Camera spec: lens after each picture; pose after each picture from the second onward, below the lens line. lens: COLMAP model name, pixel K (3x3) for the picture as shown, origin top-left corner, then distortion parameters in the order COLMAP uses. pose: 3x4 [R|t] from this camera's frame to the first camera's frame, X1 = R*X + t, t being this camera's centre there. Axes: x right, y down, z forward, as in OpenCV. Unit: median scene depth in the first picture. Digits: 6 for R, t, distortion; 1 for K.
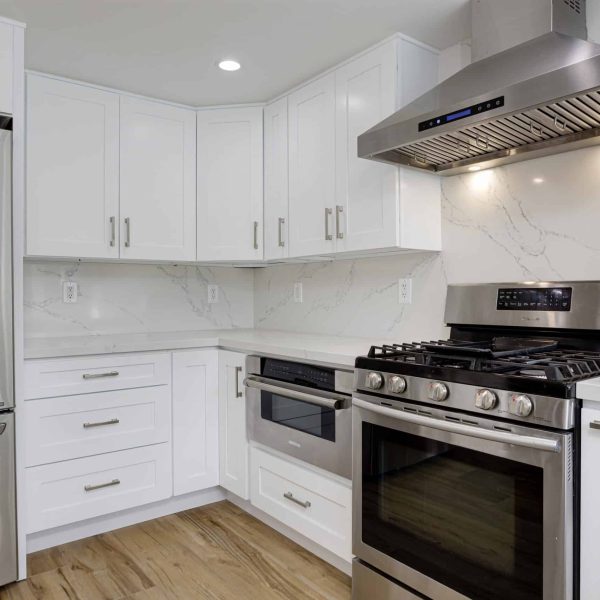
lens RADIAL K [[517.7, 0, 300.0], [0, 517.7, 300.0], [0, 0, 1]] dist [-0.008230, -0.003352]
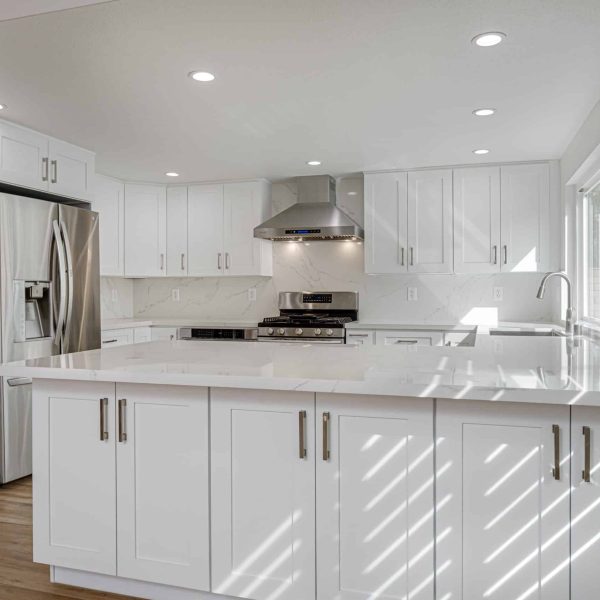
lens RADIAL K [[585.9, 0, 299.6], [0, 585.9, 284.3], [0, 0, 1]] dist [0.011428, 0.005634]
pose [[0.815739, 0.008820, 0.578353, -1.022815], [0.004454, 0.999758, -0.021528, -0.006951], [-0.578403, 0.020137, 0.815503, -1.040747]]
